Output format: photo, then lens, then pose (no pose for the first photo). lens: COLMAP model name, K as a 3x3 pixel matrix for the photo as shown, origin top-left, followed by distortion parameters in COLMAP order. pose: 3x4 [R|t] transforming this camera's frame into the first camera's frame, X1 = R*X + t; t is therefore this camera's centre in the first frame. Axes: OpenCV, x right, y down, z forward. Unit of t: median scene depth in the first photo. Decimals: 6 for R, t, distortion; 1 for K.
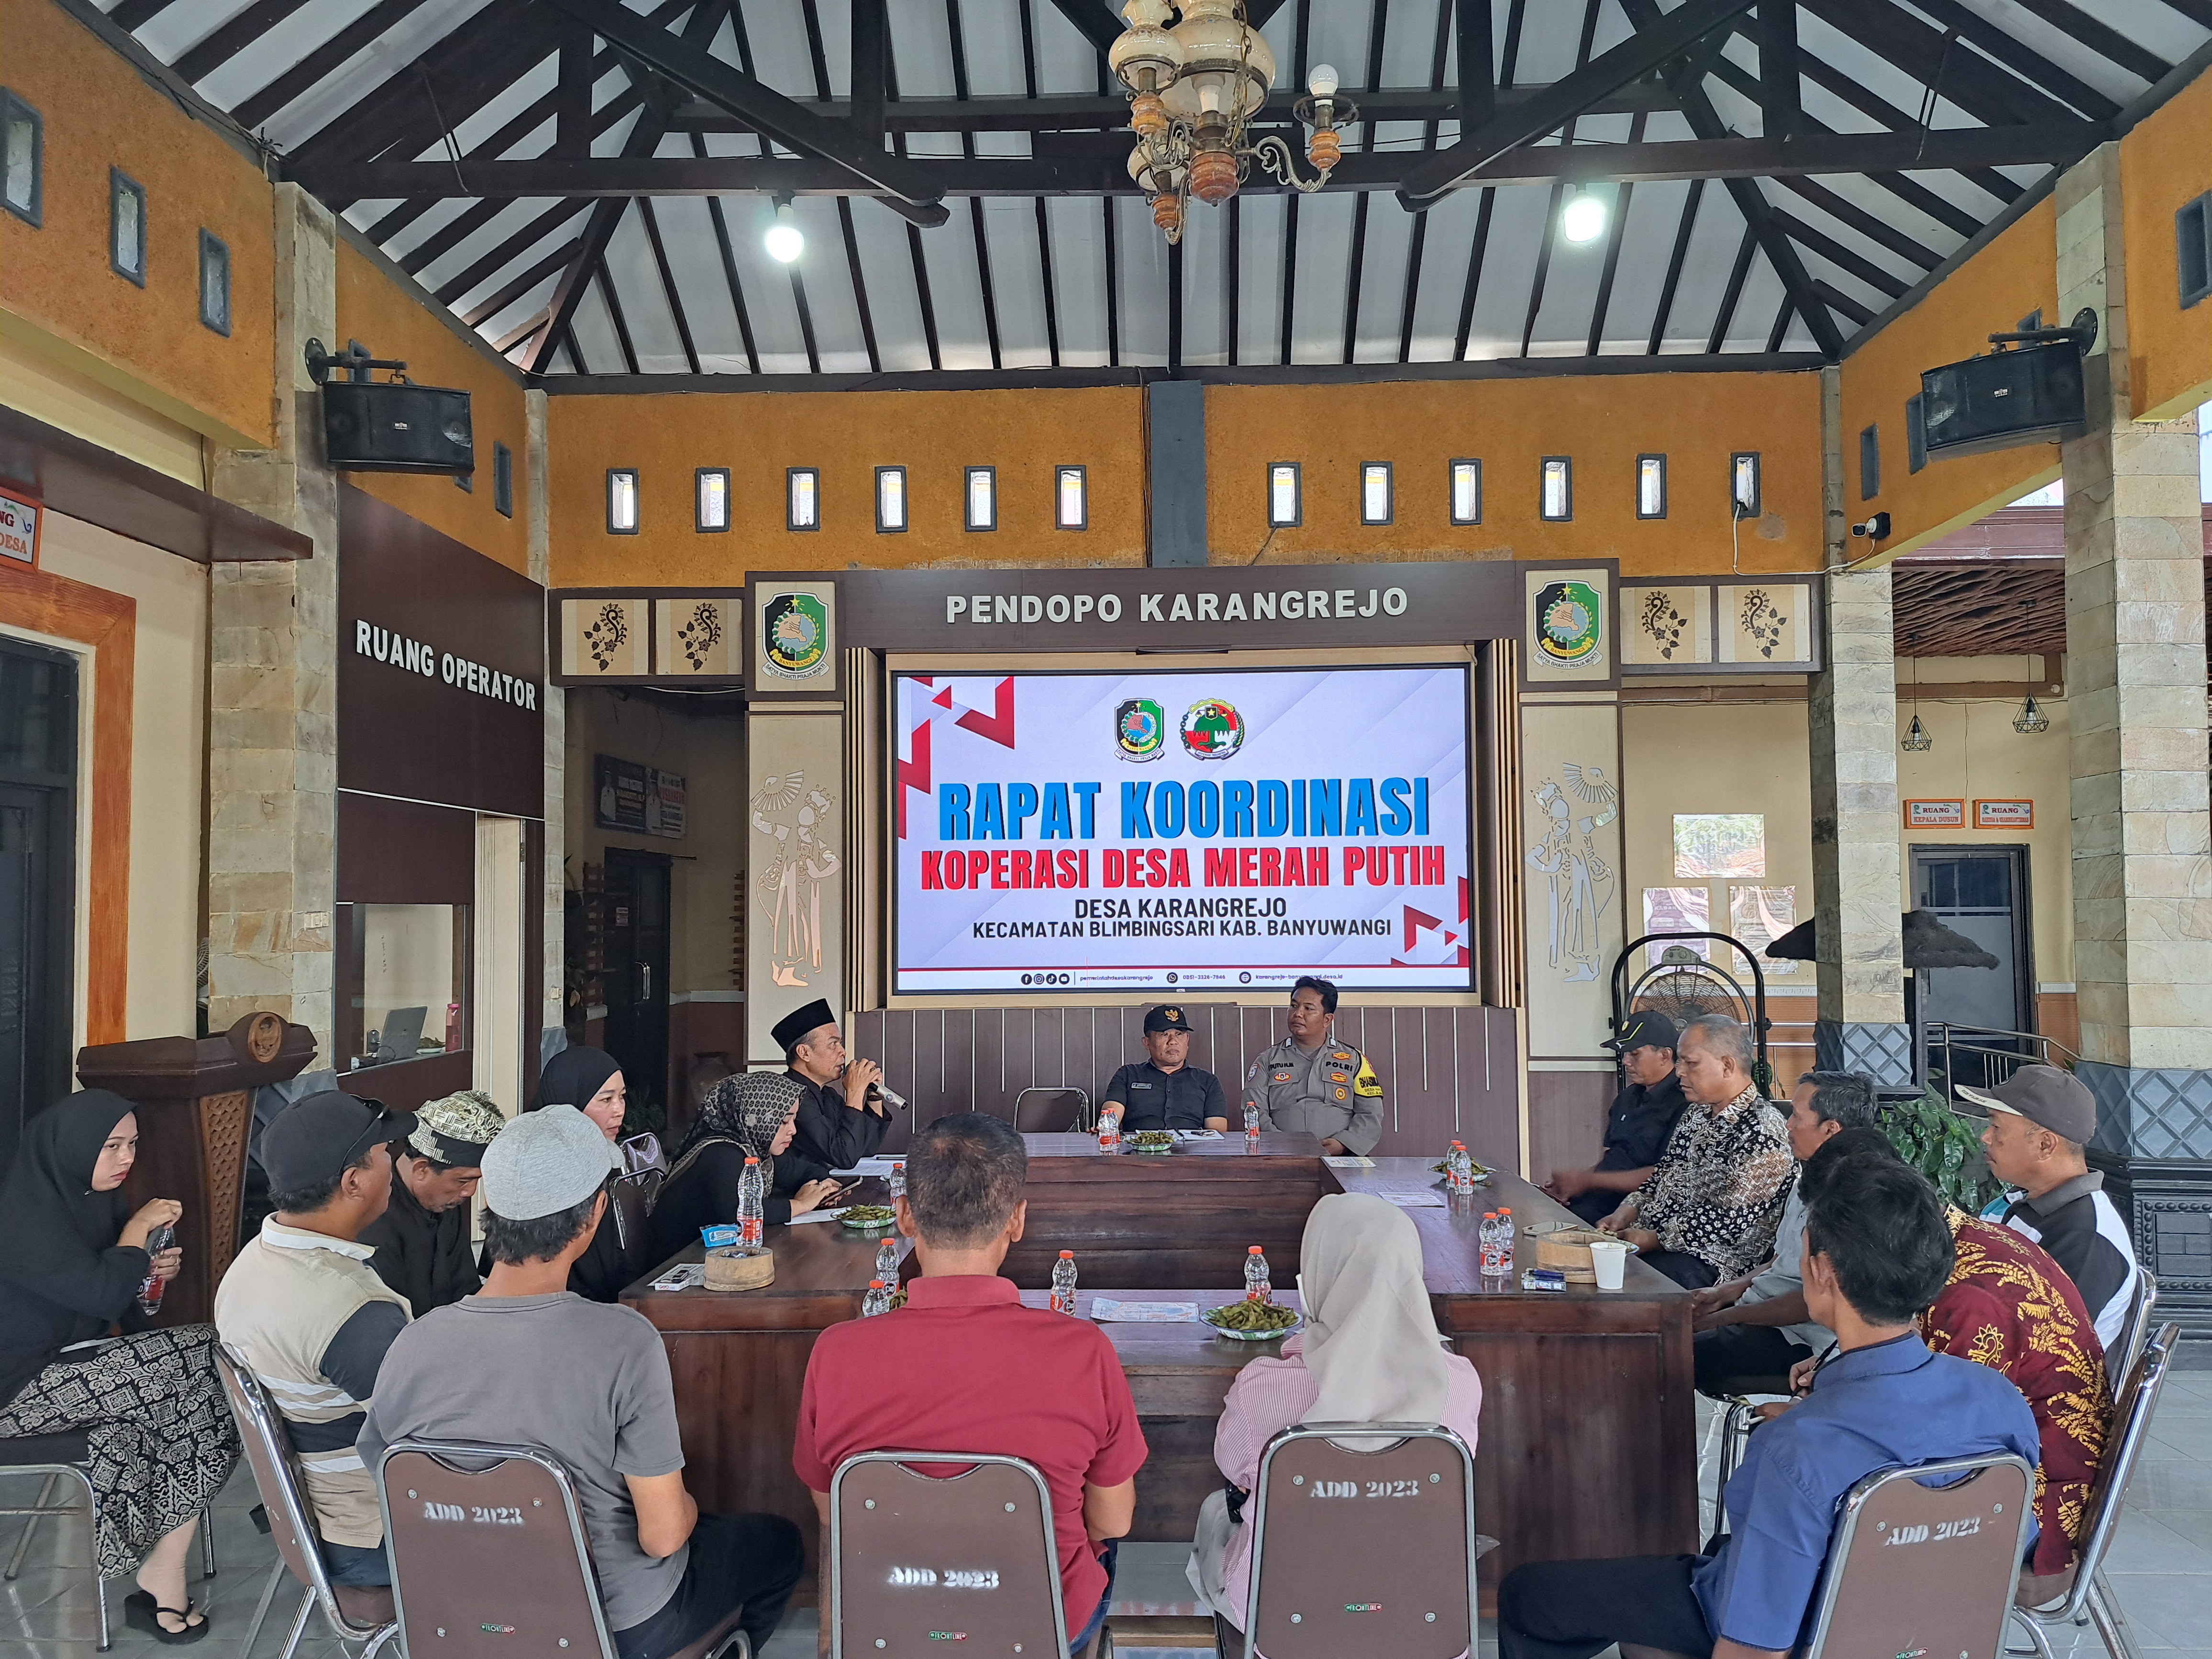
lens RADIAL K [[1621.9, 0, 1119.6], [0, 1621.9, 844.1], [0, 0, 1]] dist [0.077624, -0.097846]
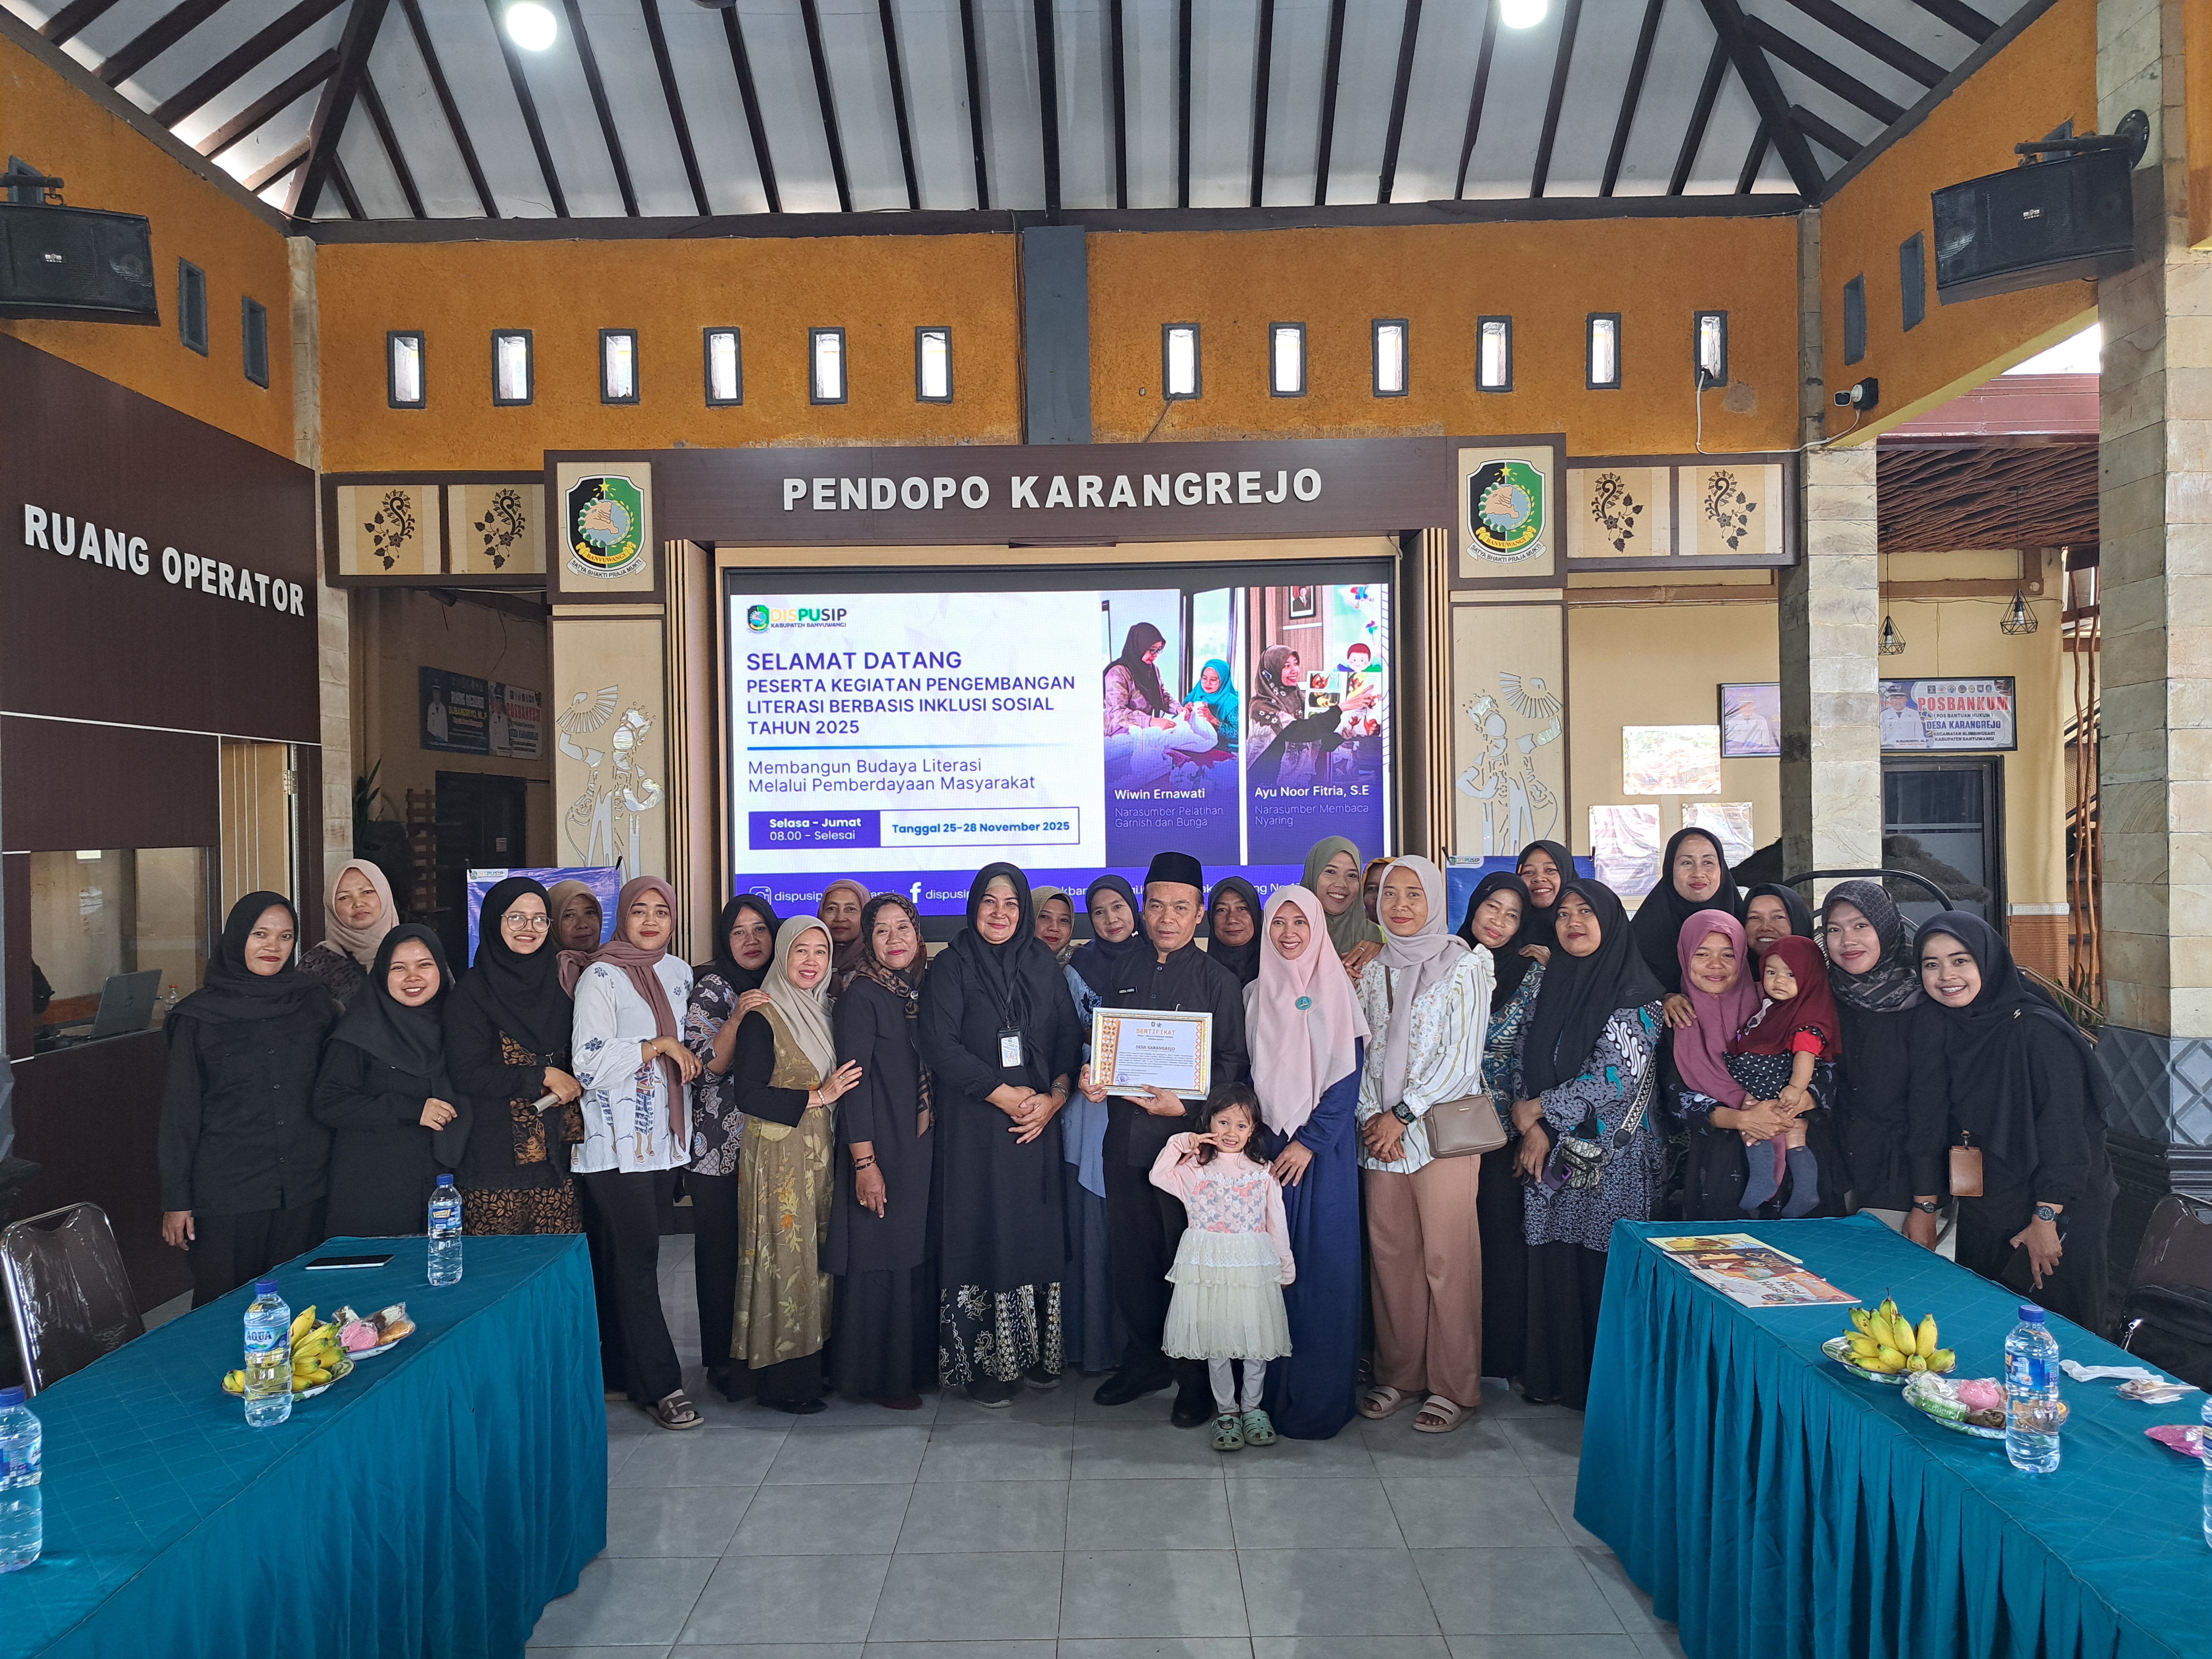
lens RADIAL K [[1625.6, 0, 1106.0], [0, 1625.6, 829.5], [0, 0, 1]] dist [0.057313, -0.063594]
pose [[0.999708, -0.007728, 0.022897, 0.041285], [0.006645, 0.998872, 0.047021, -0.008295], [-0.023234, -0.046855, 0.998631, 0.133495]]
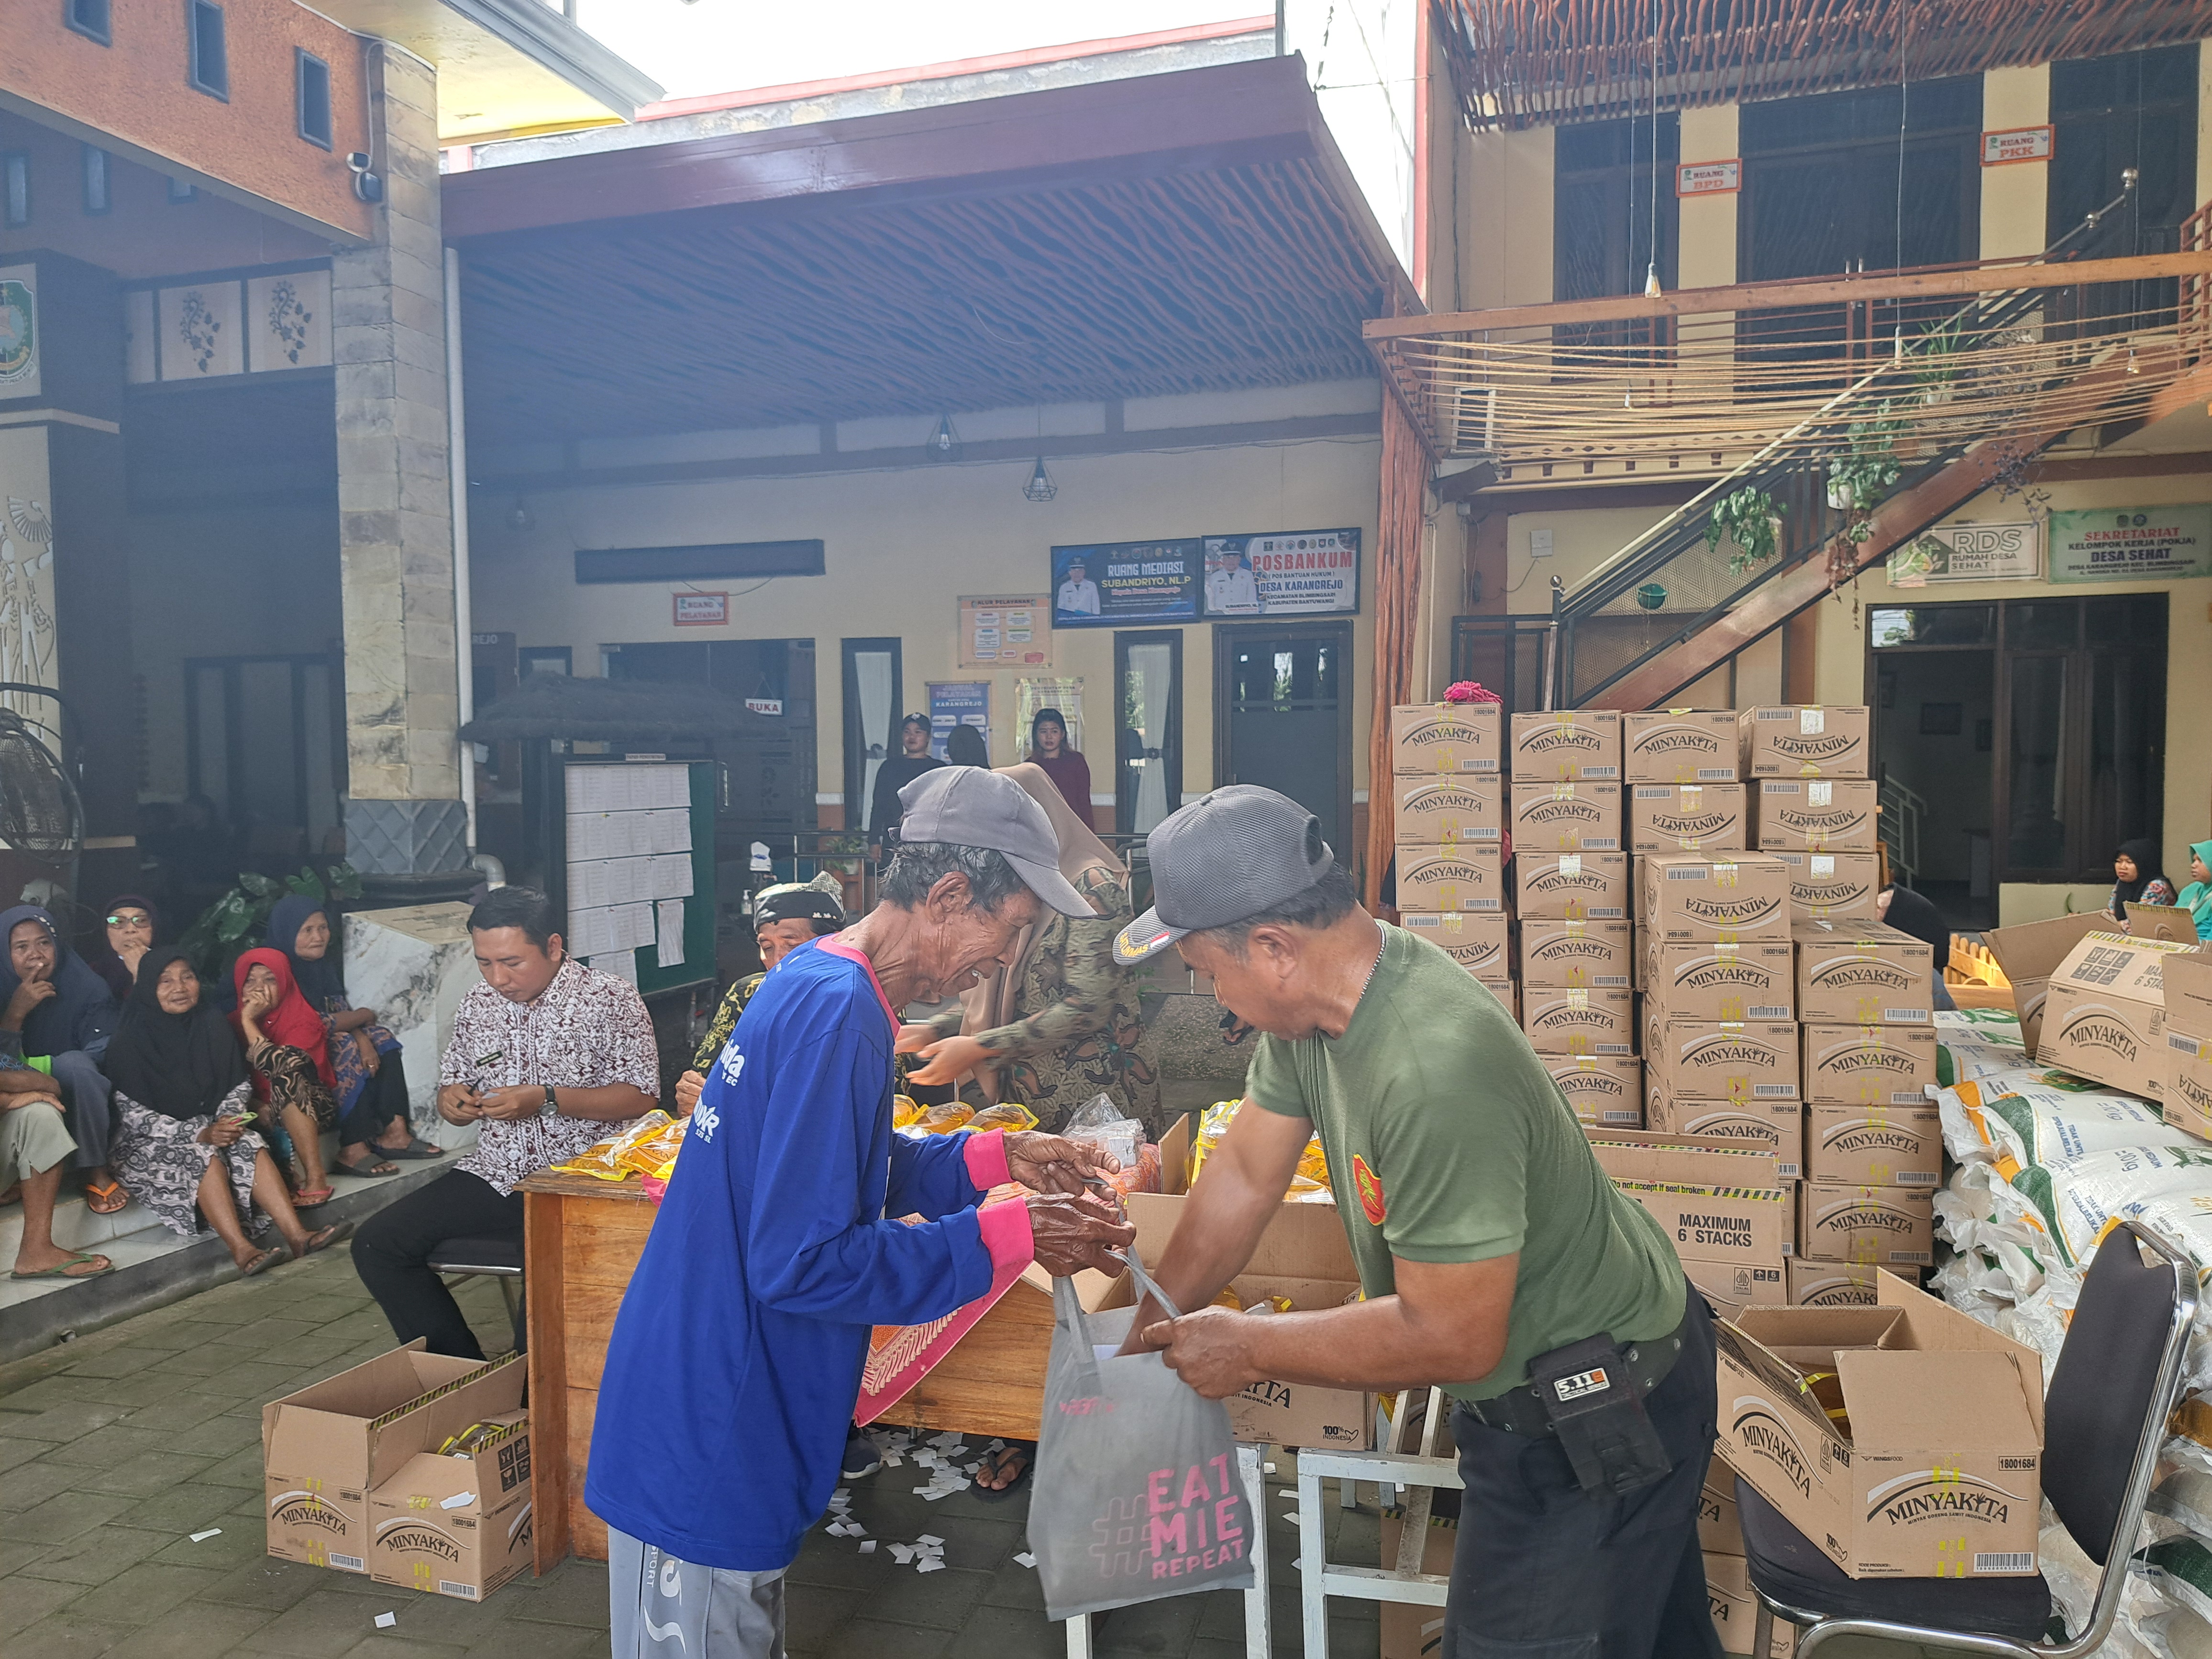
lens RADIAL K [[1623.1, 0, 1117.3], [0, 1623.1, 829.8], [0, 0, 1]] dist [0.069811, -0.090894]
pose [[0.964406, 0.011594, -0.264171, 1.059743], [0.009916, 0.996750, 0.079948, 0.061757], [0.264239, -0.079722, 0.961157, 0.300545]]
